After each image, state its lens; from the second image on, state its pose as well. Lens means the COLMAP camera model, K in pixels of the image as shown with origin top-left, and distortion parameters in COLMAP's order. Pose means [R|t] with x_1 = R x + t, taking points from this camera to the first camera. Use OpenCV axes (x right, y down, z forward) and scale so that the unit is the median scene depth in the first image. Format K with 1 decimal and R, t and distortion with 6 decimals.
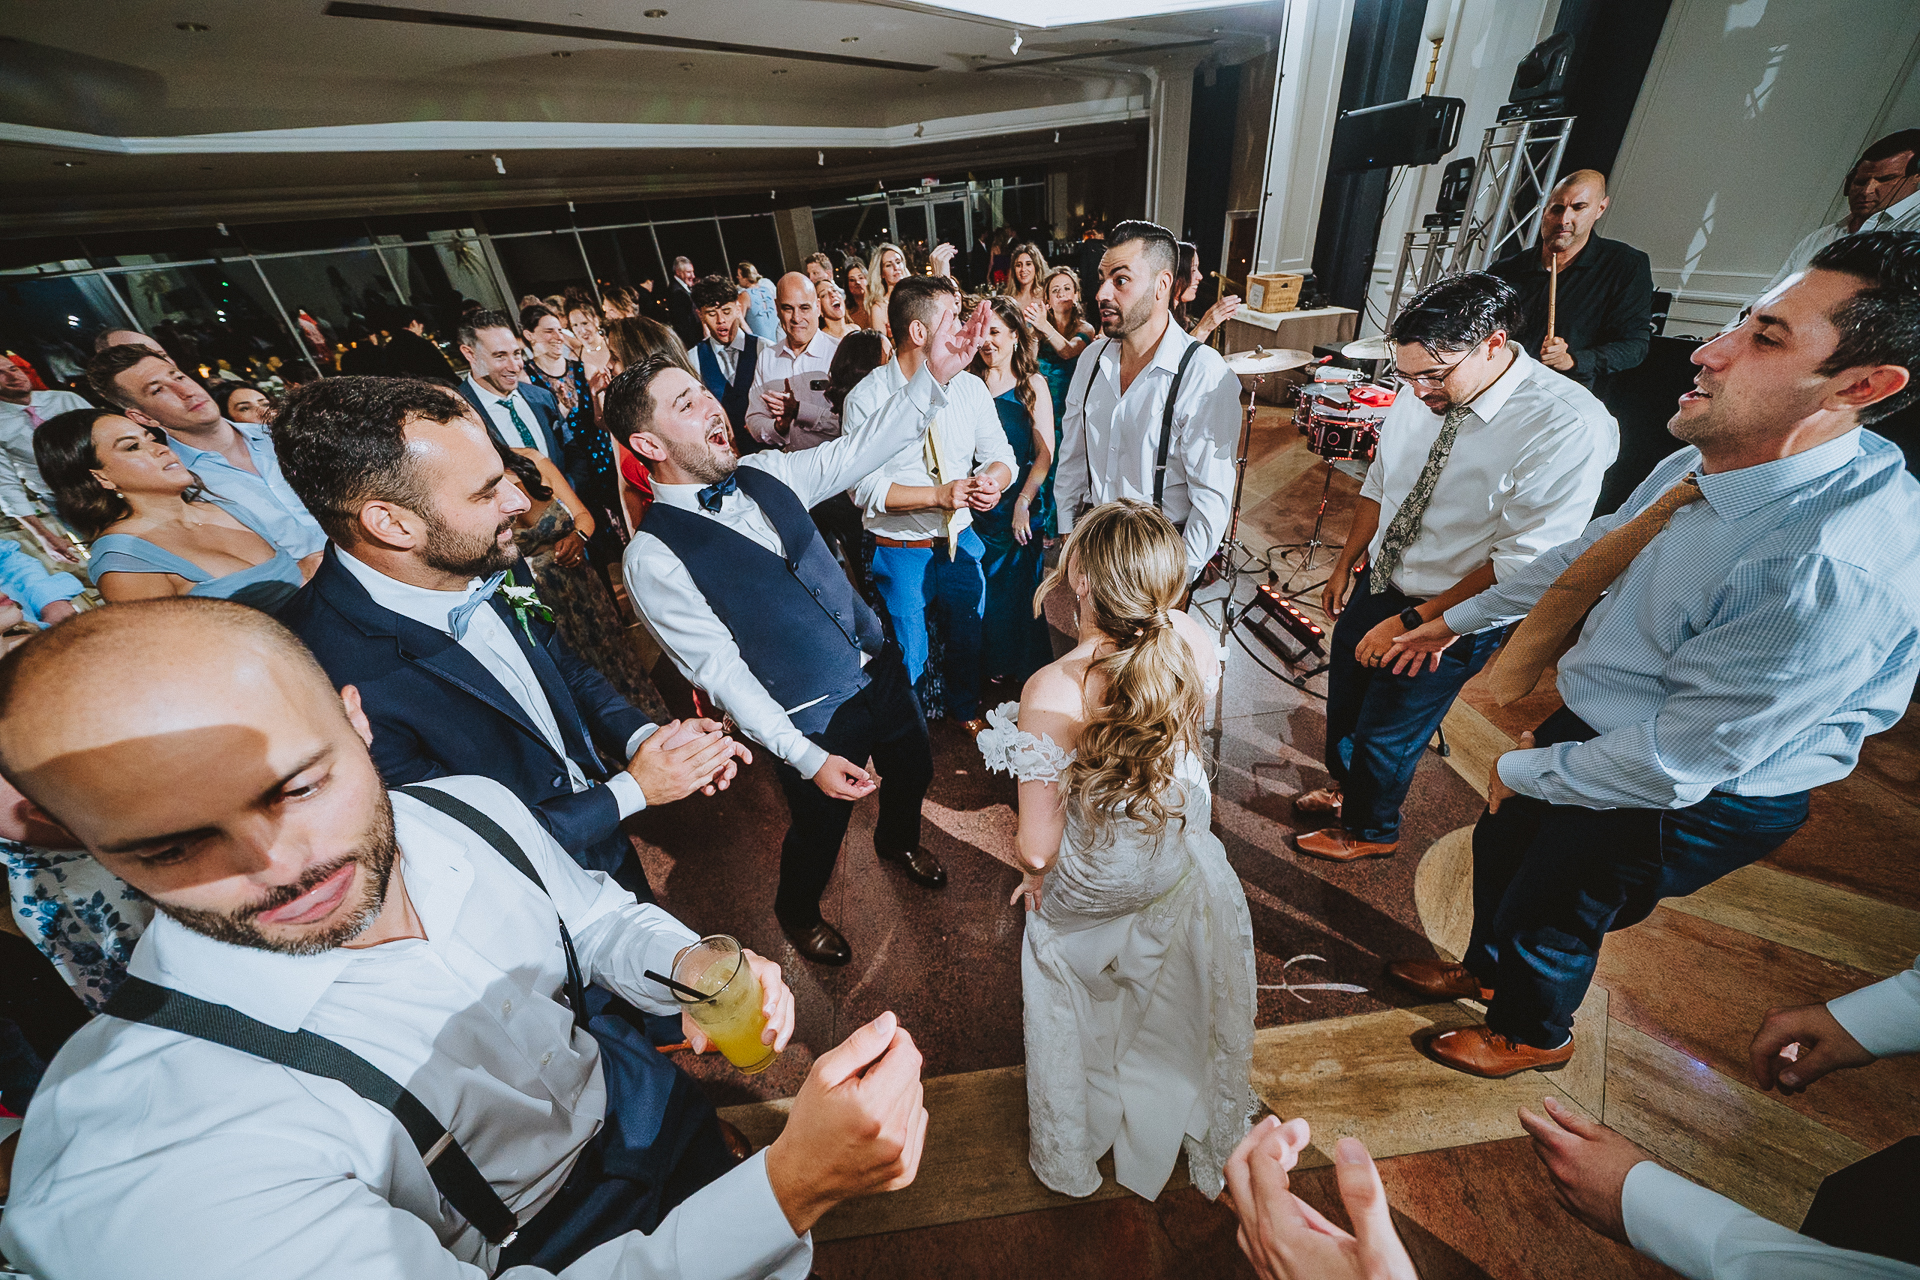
lens RADIAL K [[662.2, 0, 952.2], [0, 662.2, 649.7], [0, 0, 1]] dist [-0.003823, -0.000094]
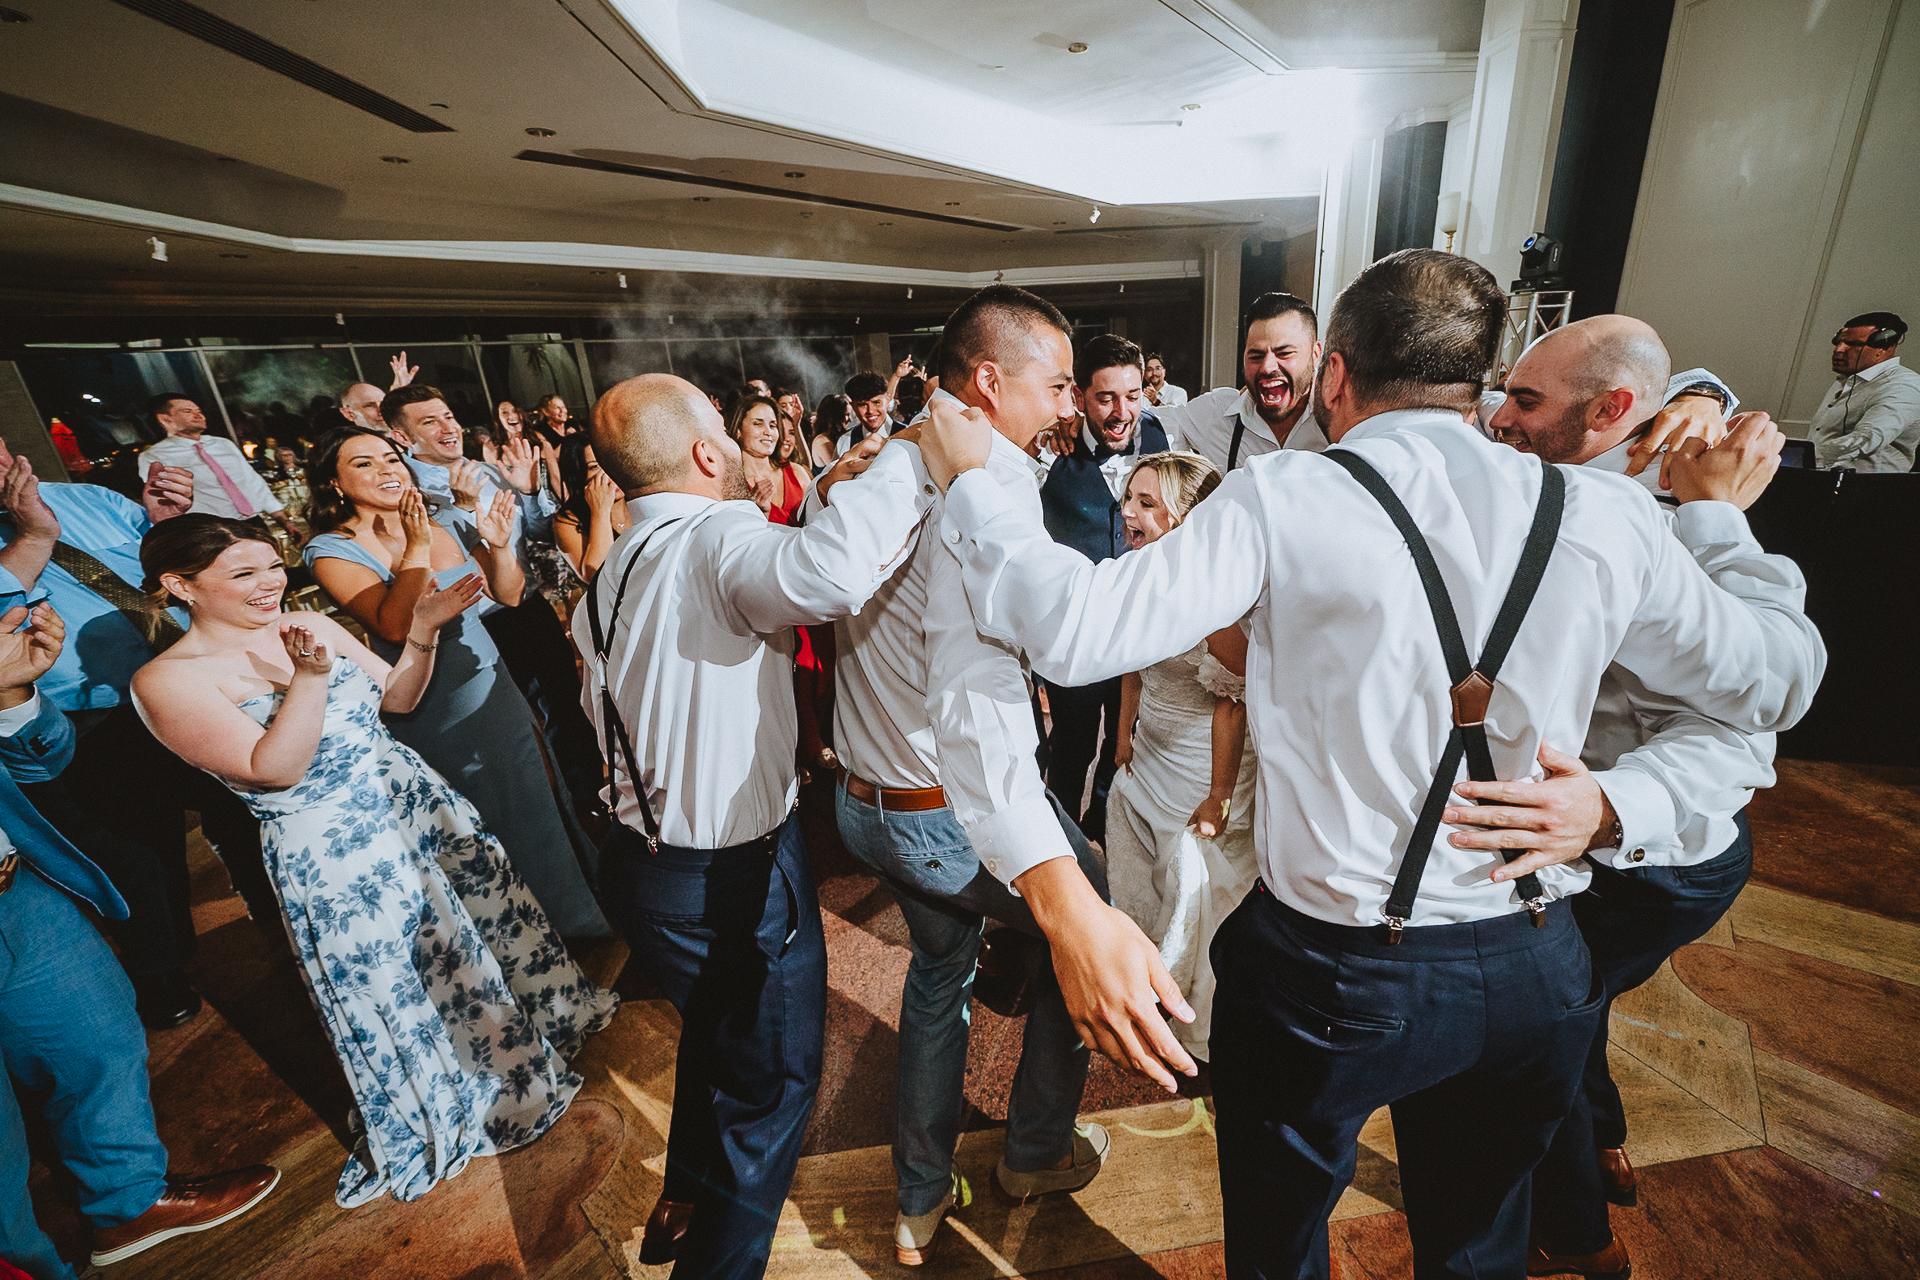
lens RADIAL K [[717.8, 0, 1022.2], [0, 717.8, 601.4], [0, 0, 1]] dist [-0.003078, -0.000154]
pose [[0.998521, 0.036850, 0.039966, -0.063616], [-0.025990, 0.969324, -0.244410, 0.059594], [-0.047747, 0.243010, 0.968848, -0.058371]]
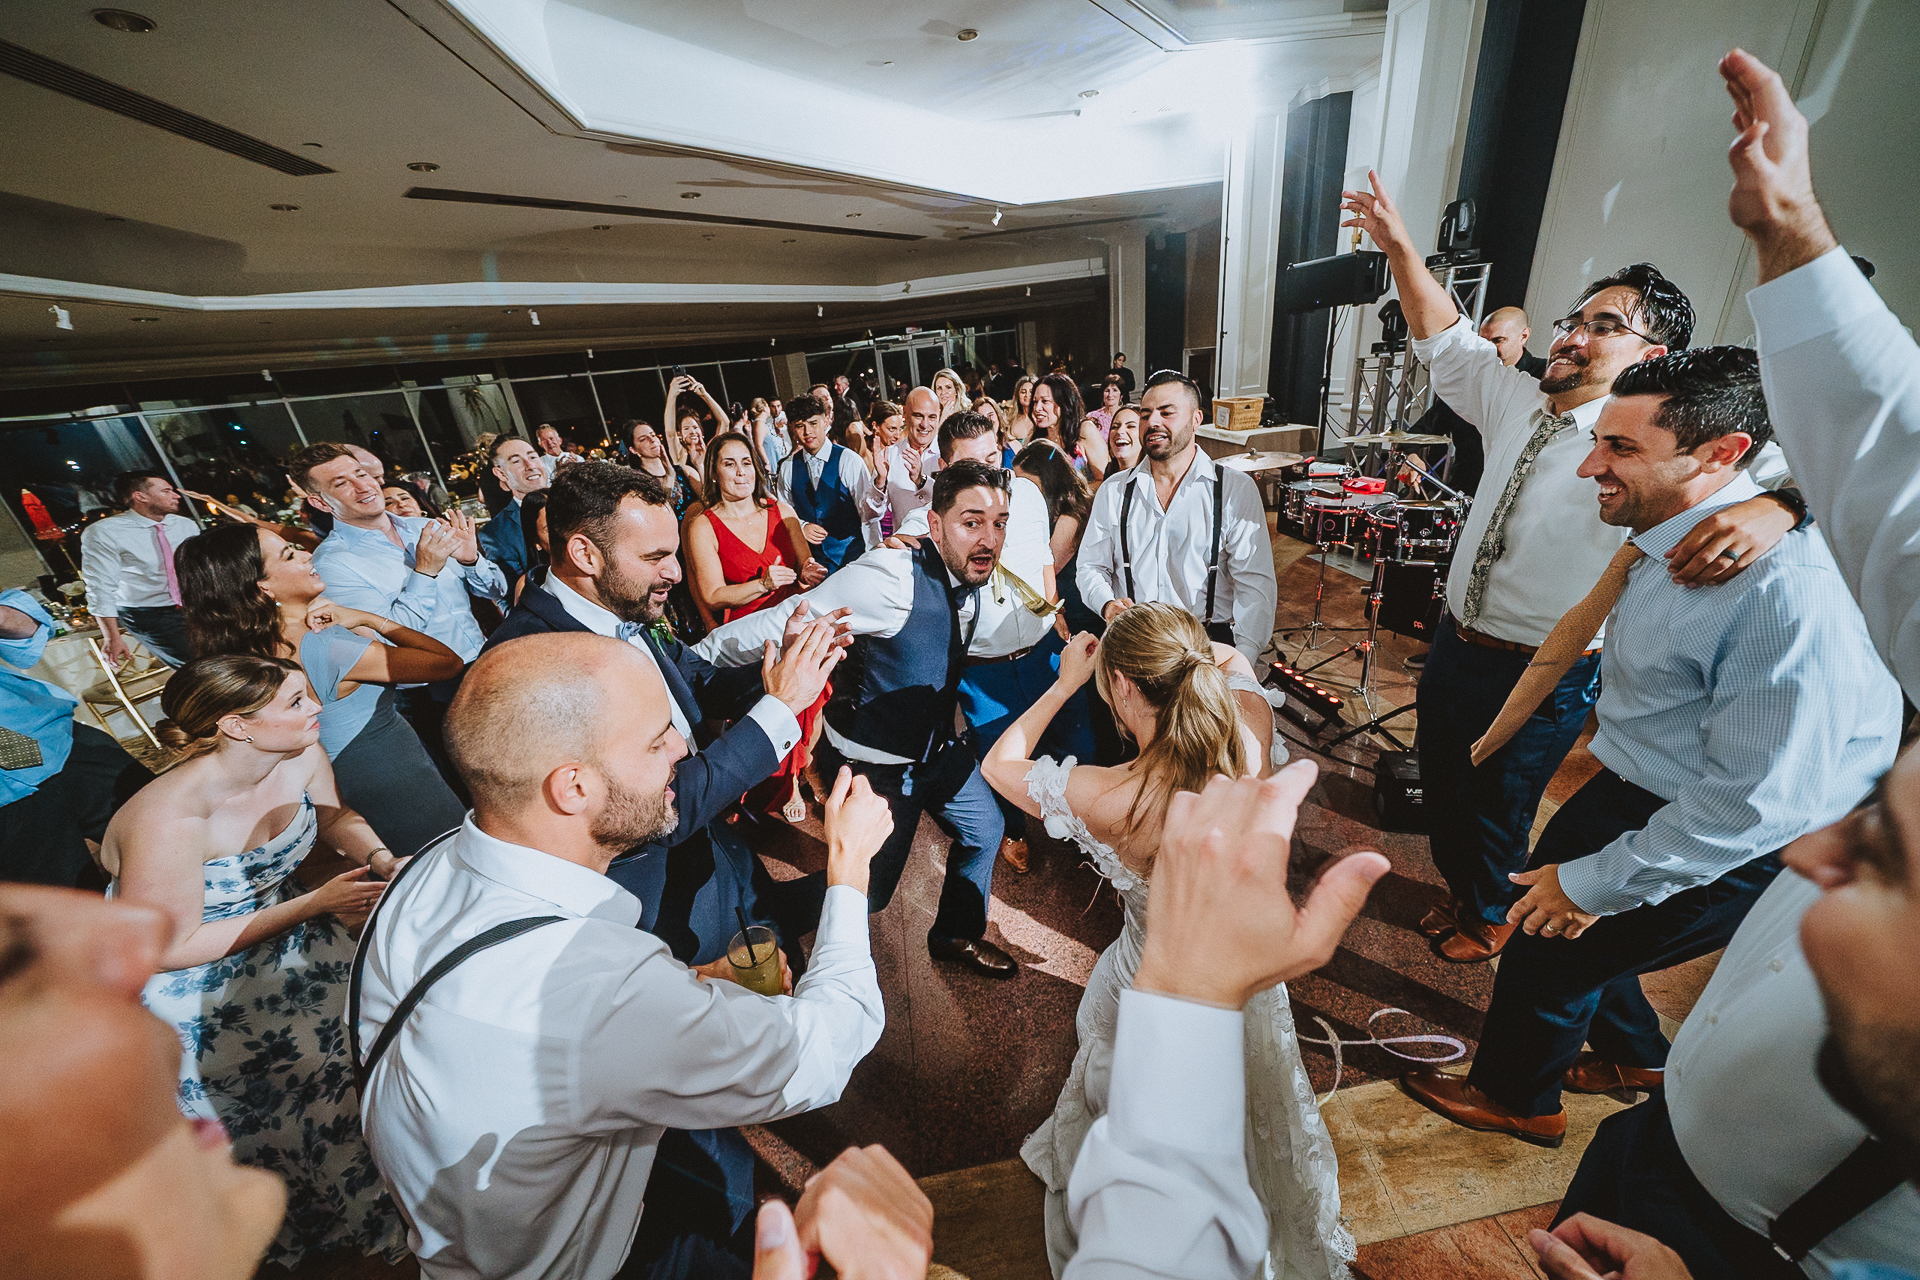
lens RADIAL K [[662.2, 0, 946.0], [0, 662.2, 655.3], [0, 0, 1]] dist [-0.003823, -0.000094]
pose [[0.999262, -0.026548, 0.027756, -0.050533], [0.030709, 0.986280, -0.162200, 0.027613], [-0.023069, 0.162933, 0.986367, -0.018135]]
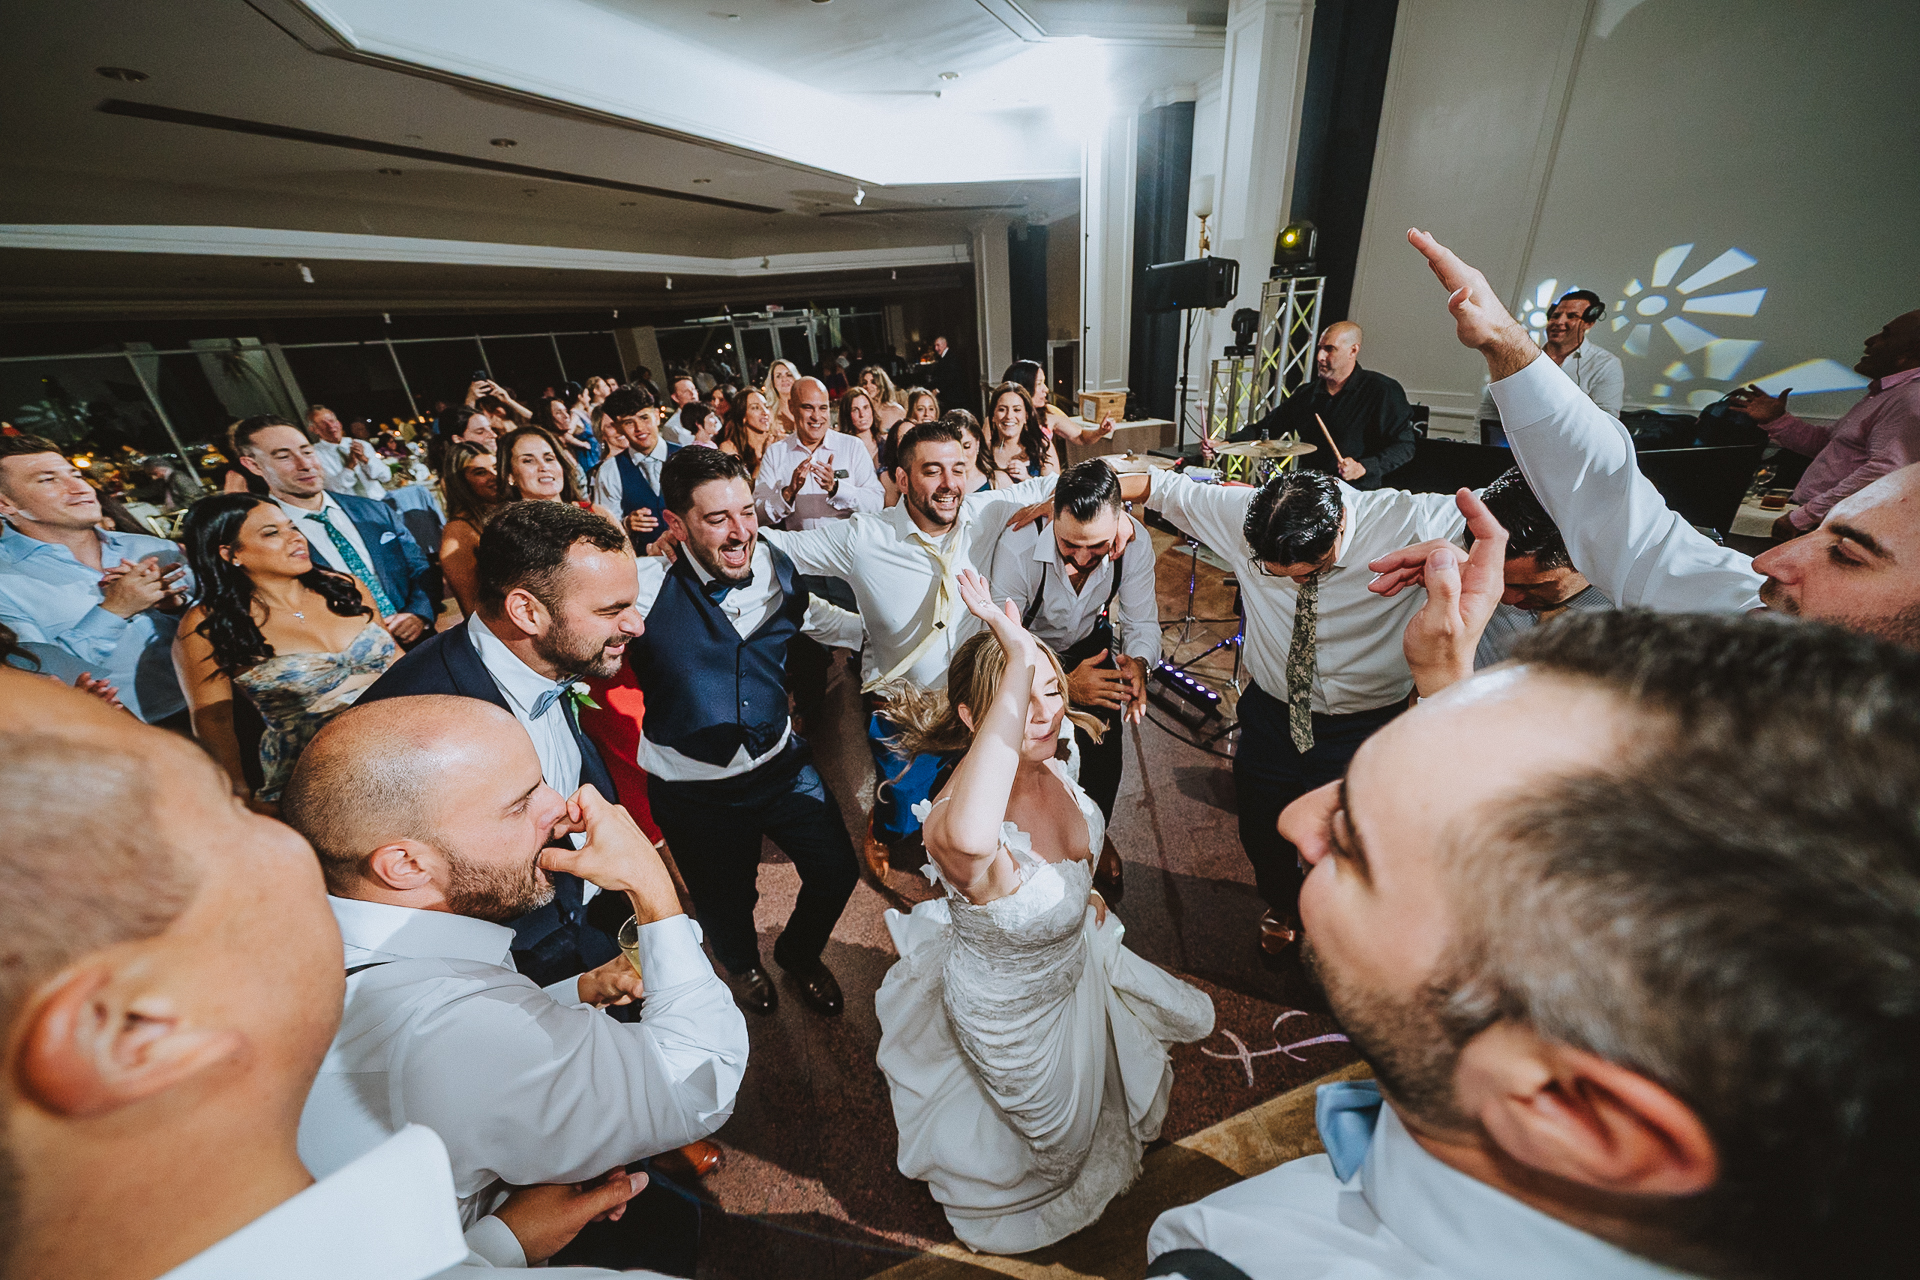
lens RADIAL K [[662.2, 0, 948.9], [0, 662.2, 649.6], [0, 0, 1]] dist [-0.003823, -0.000094]
pose [[0.974485, -0.072931, 0.212273, -0.053470], [0.102844, 0.985703, -0.133467, -0.002713], [-0.199504, 0.151893, 0.968053, 0.011316]]
